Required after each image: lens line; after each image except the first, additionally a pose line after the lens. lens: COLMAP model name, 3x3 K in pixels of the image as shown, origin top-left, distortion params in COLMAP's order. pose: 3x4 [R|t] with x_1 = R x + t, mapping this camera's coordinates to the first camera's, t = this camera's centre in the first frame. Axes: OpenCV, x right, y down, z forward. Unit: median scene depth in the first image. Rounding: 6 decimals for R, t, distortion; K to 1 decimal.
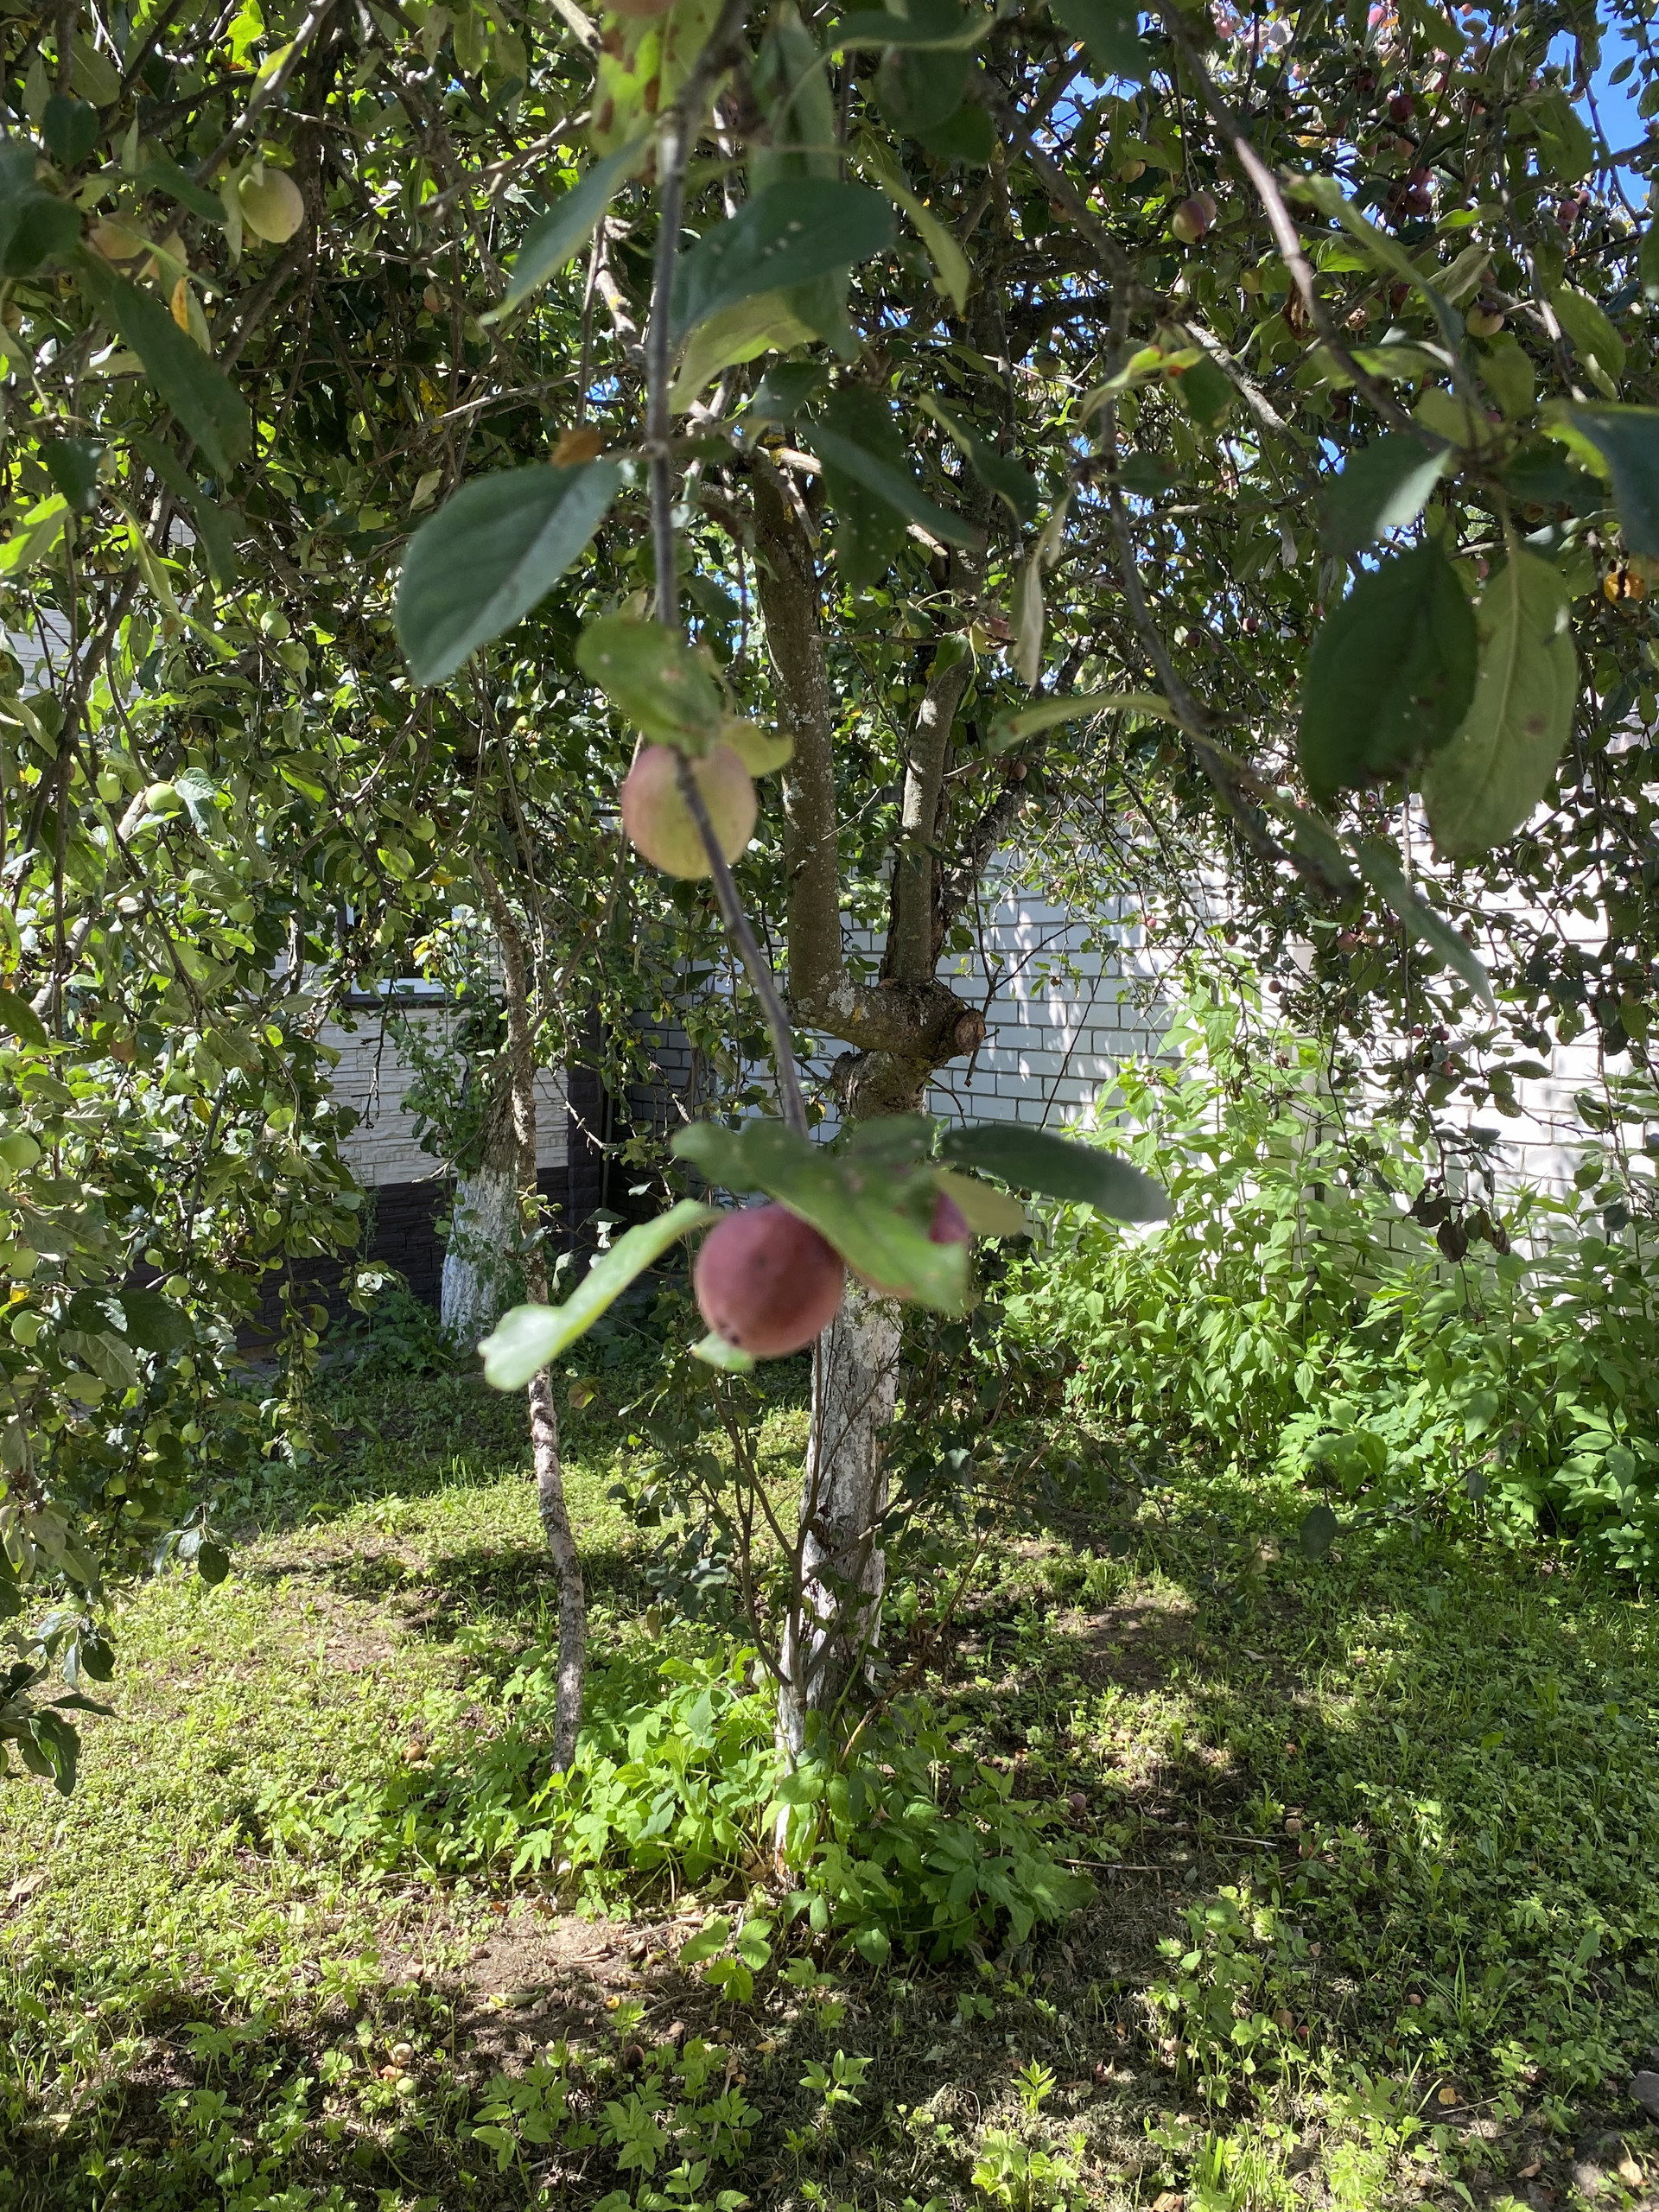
lens RADIAL K [[1735.0, 0, 828.4], [0, 1735.0, 1098.8], [0, 0, 1]] dist [0.055738, -0.052674]
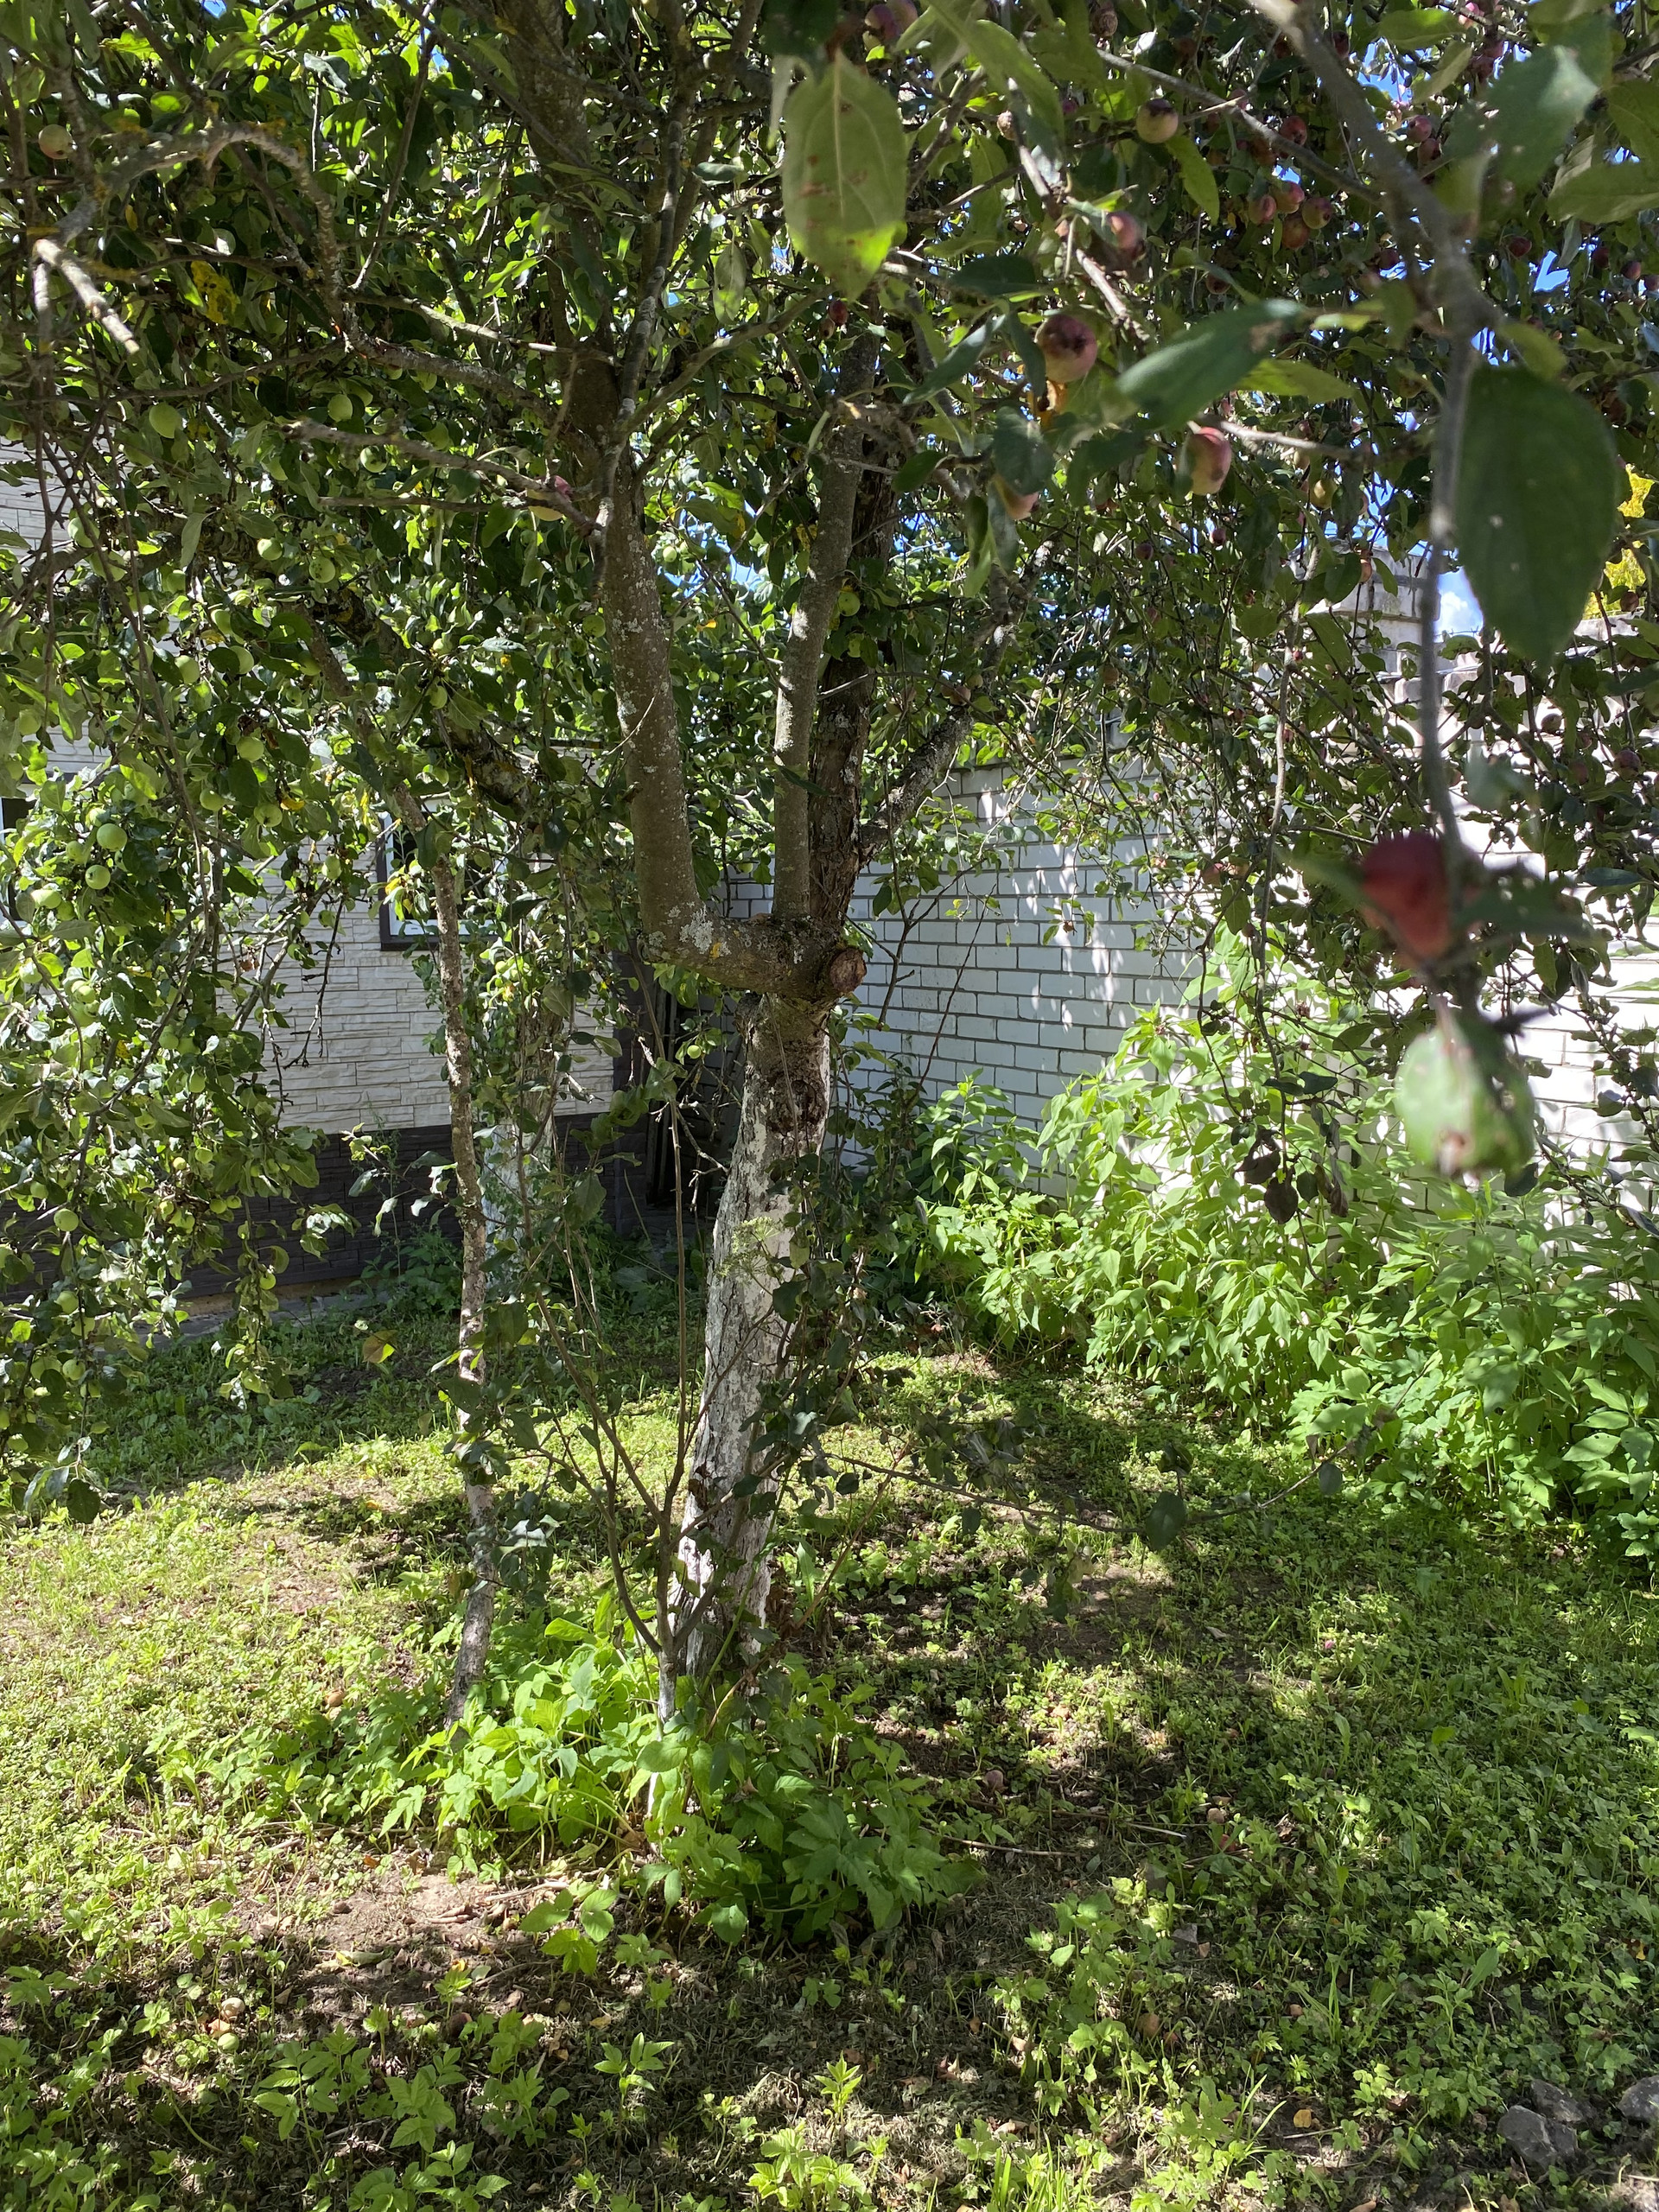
lens RADIAL K [[1735.0, 0, 830.4], [0, 1735.0, 1109.9], [0, 0, 1]] dist [0.055738, -0.052674]
pose [[0.996659, 0.015940, -0.080110, 0.130680], [-0.013167, 0.999300, 0.035026, 0.003516], [0.080612, -0.033854, 0.996170, 0.055298]]
